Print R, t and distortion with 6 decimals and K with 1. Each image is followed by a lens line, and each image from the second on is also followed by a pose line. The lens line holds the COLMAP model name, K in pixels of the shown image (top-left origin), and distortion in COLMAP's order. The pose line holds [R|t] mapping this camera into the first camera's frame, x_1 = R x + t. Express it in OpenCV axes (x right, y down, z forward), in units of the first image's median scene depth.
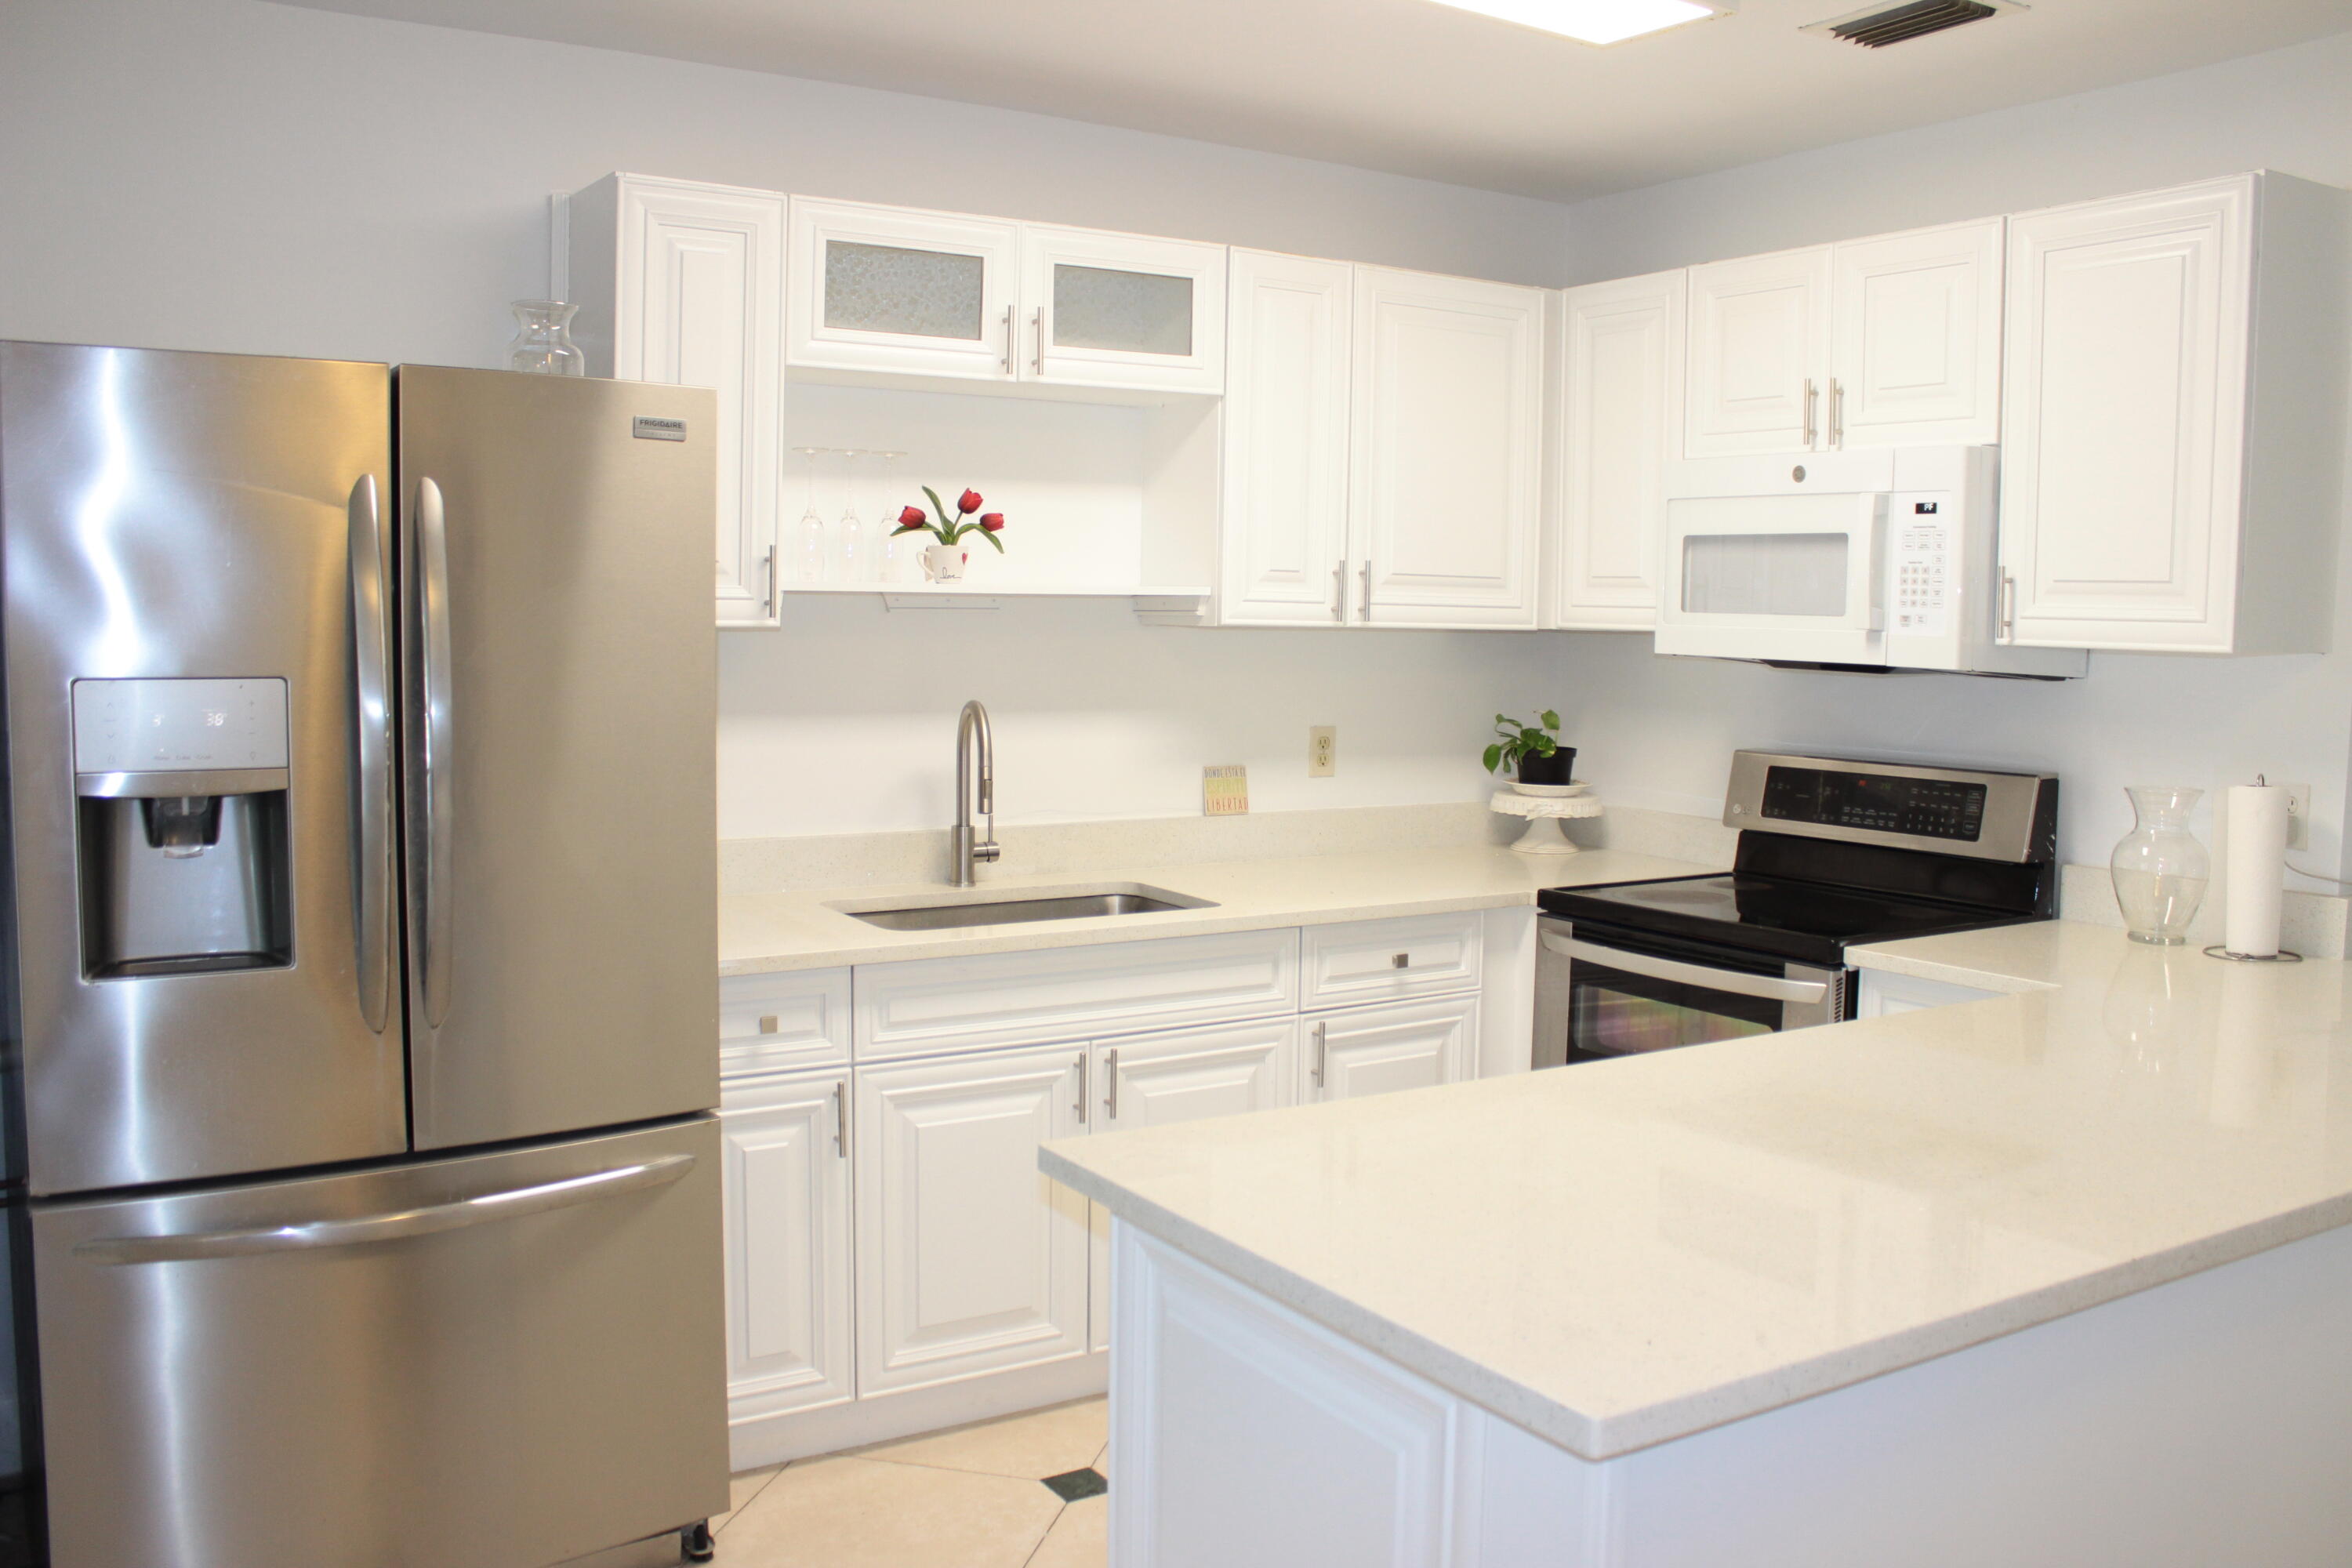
lens RADIAL K [[1945.6, 0, 1177.4], [0, 1945.6, 755.3], [0, 0, 1]] dist [-0.161558, 0.141751]
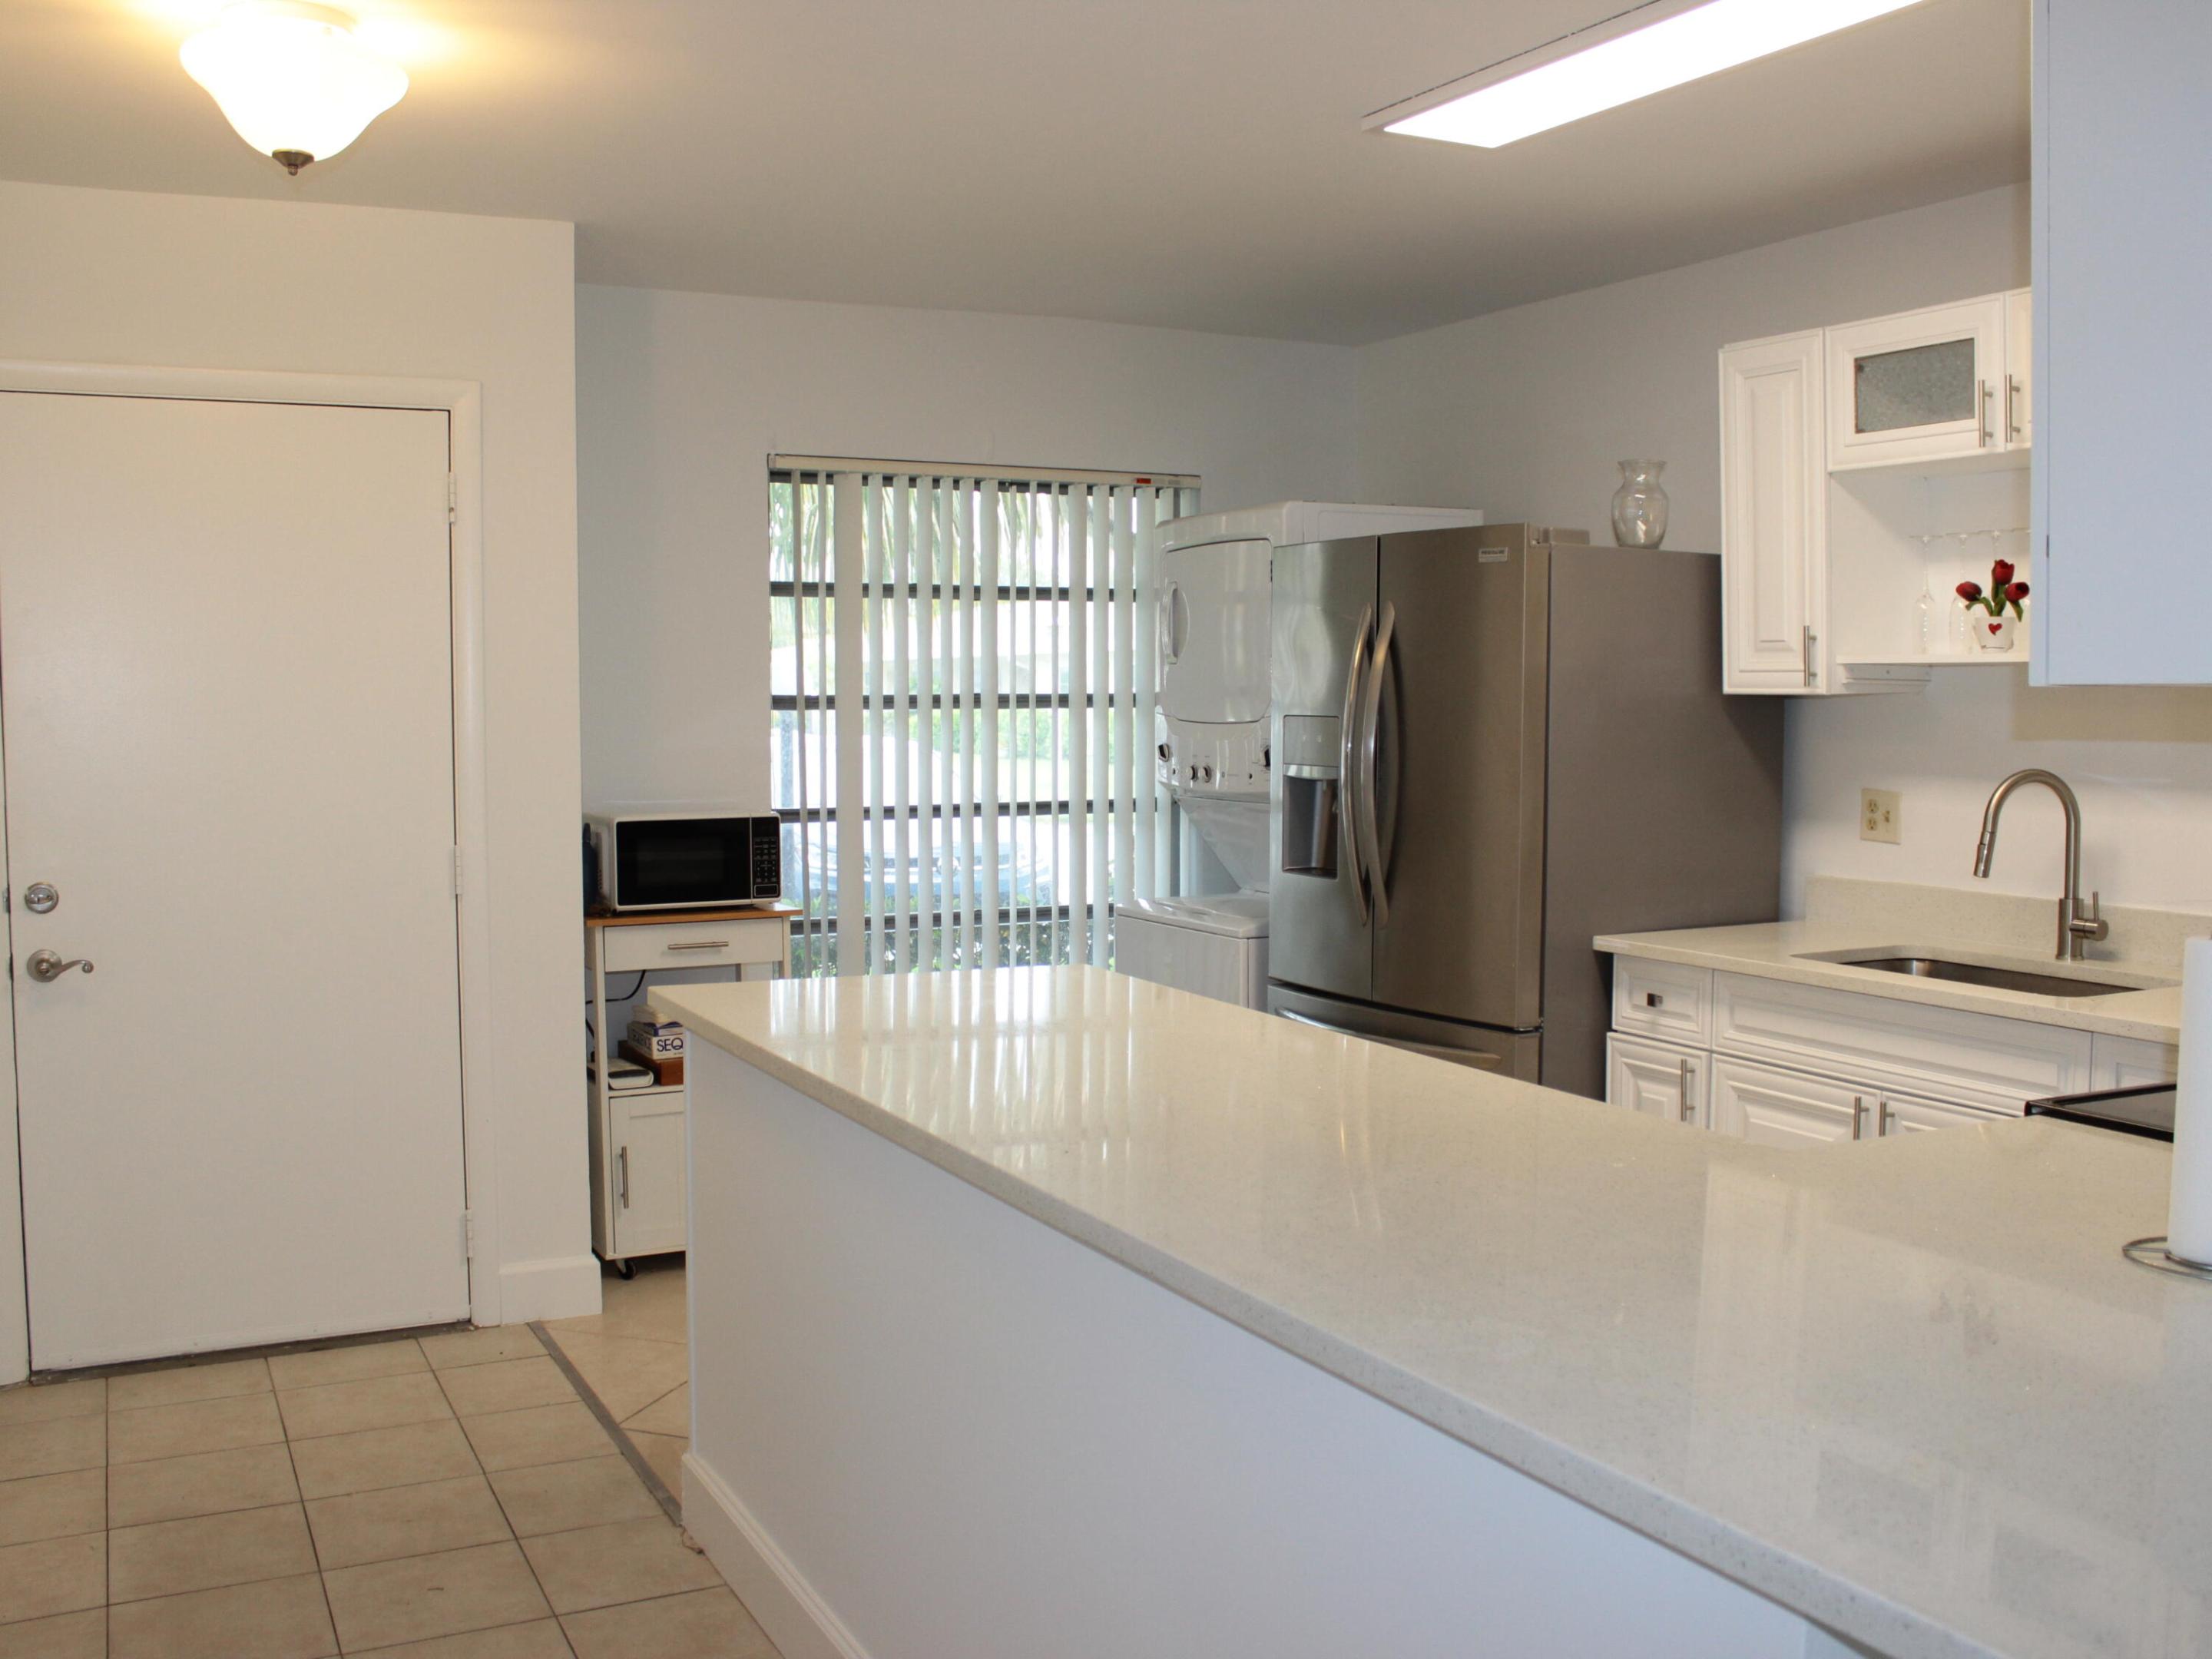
lens RADIAL K [[2077.5, 0, 1153.2], [0, 2077.5, 813.2], [0, 0, 1]] dist [-0.114333, 0.000000]
pose [[-0.053862, 0.045417, -0.997515, 1.000476], [-0.079055, 0.995636, 0.049600, -0.022236], [0.995414, 0.081530, -0.050037, 0.620002]]
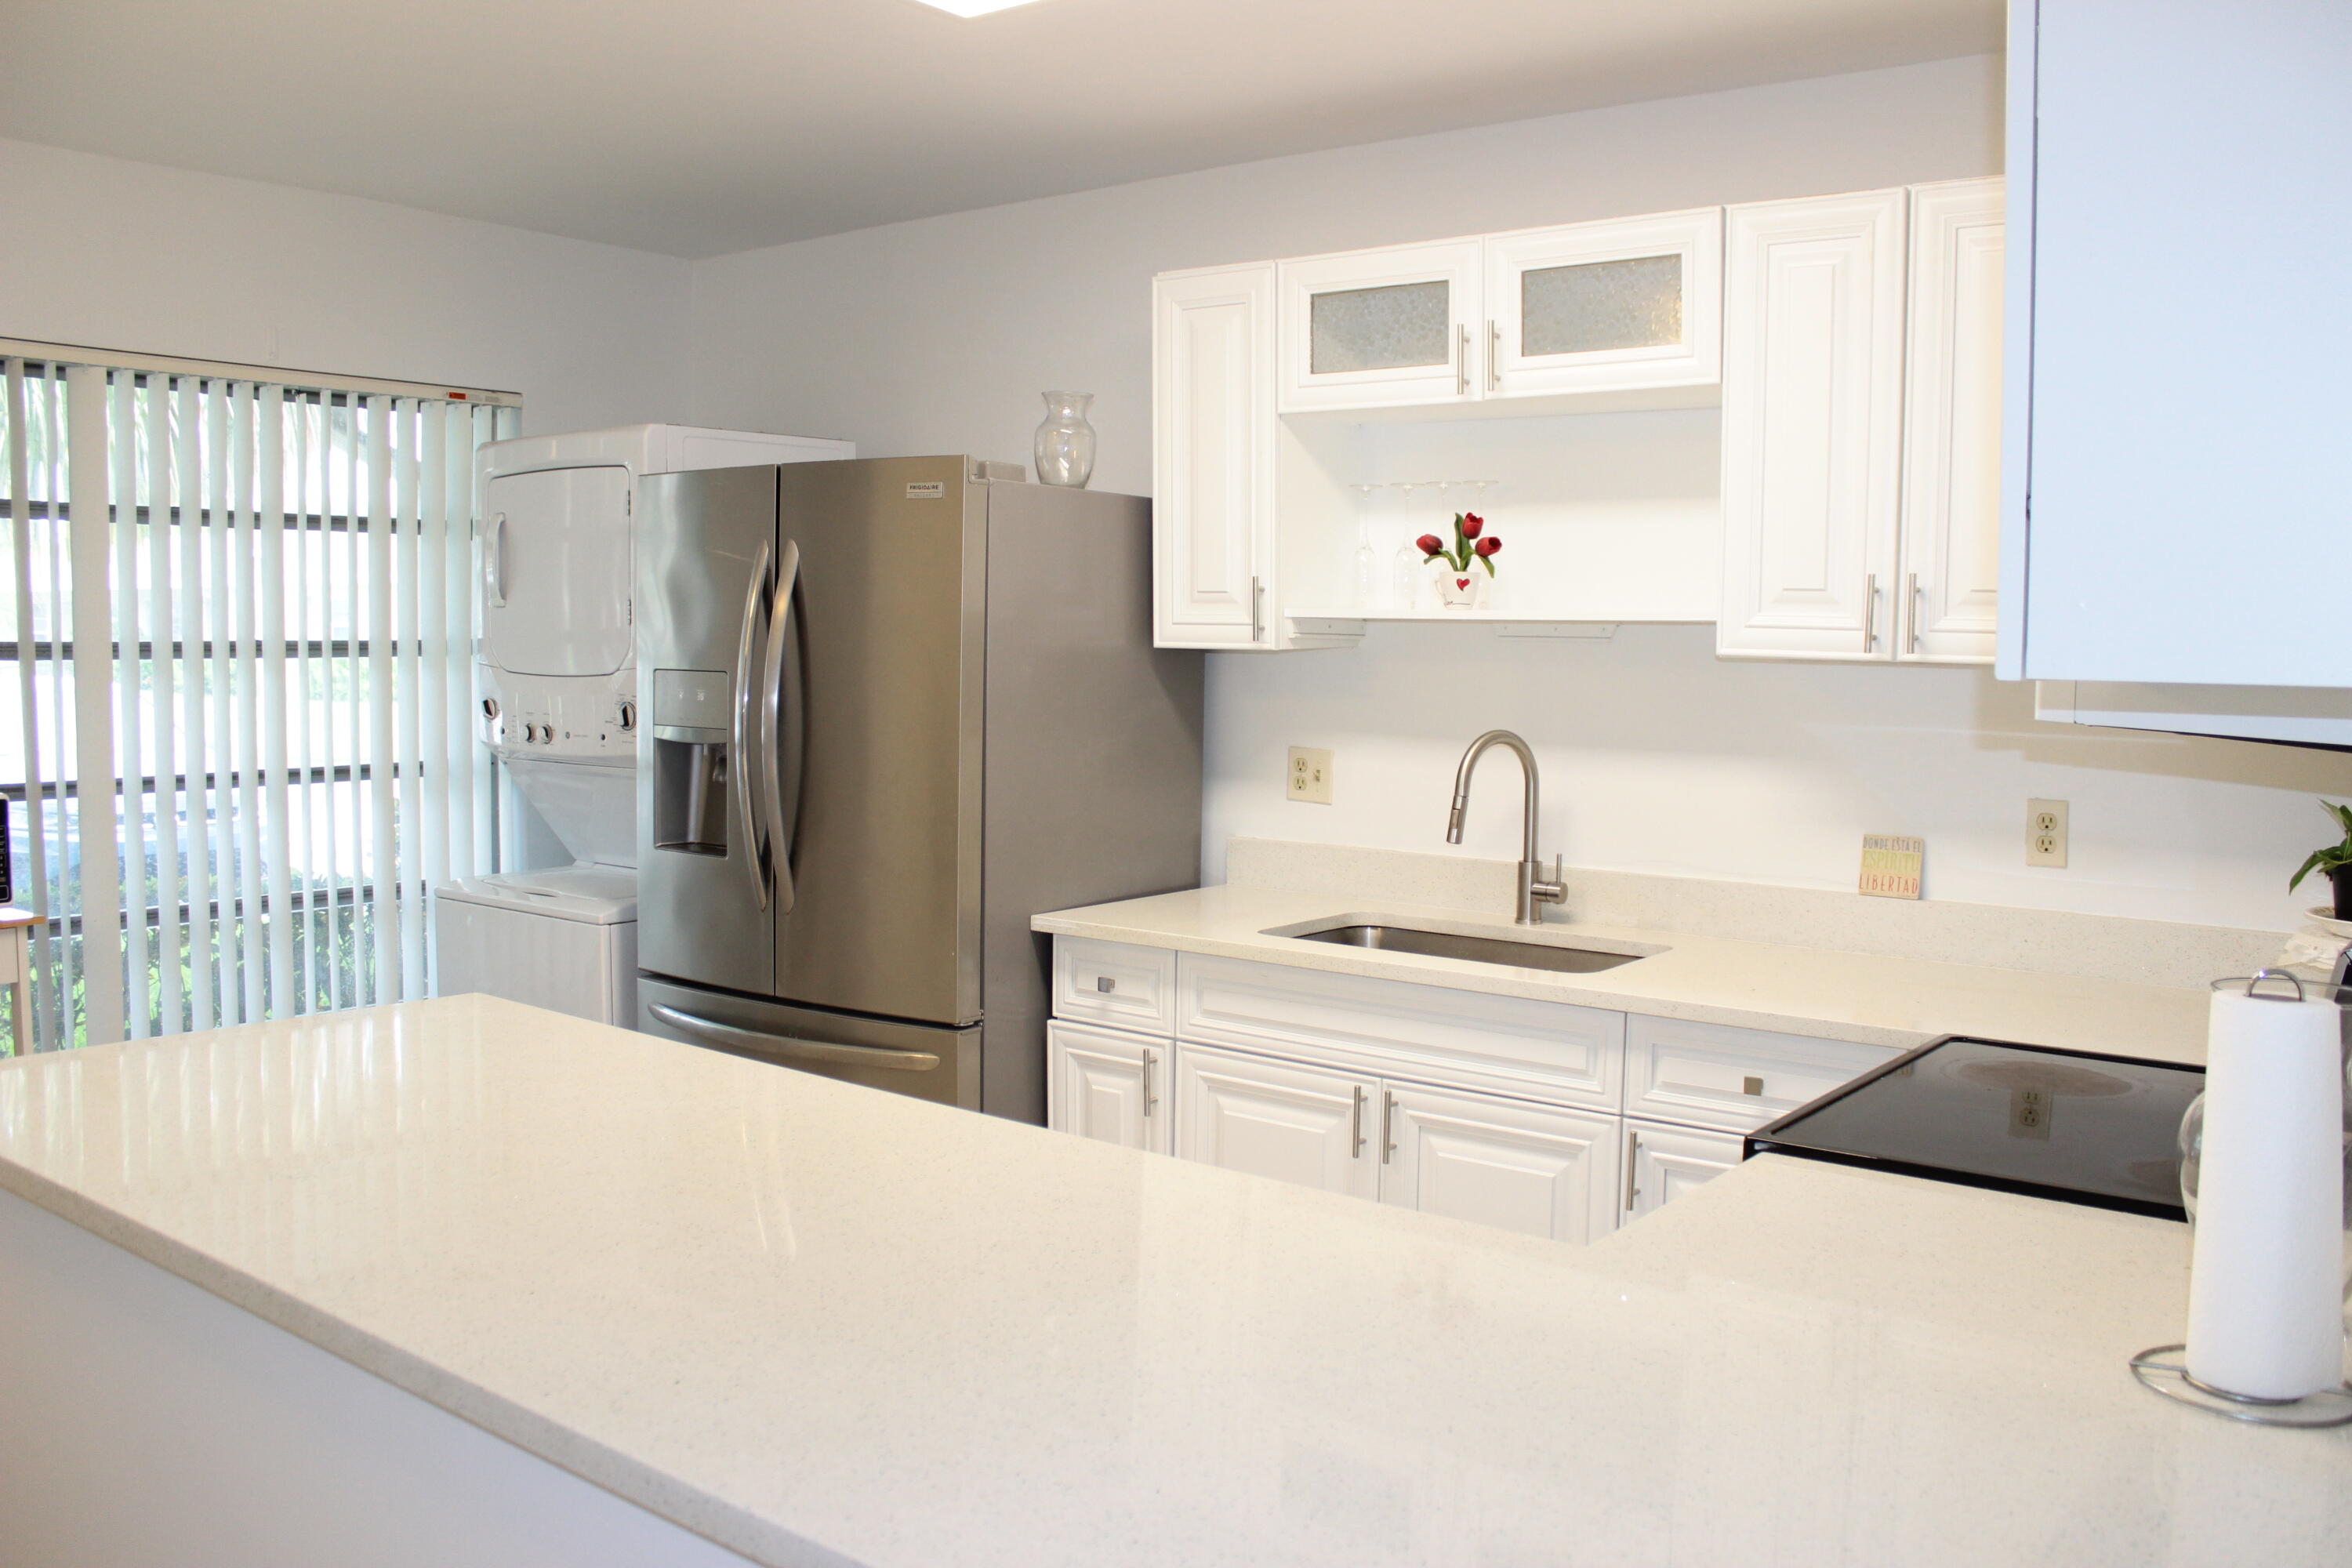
lens RADIAL K [[1945.6, 0, 1197.7], [0, 1945.6, 779.3], [0, 0, 1]] dist [-0.161558, 0.141751]
pose [[0.361997, 0.063023, -0.930046, 0.768661], [-0.080524, 0.996097, 0.036157, -0.027397], [0.928695, 0.061802, 0.365659, 0.522156]]
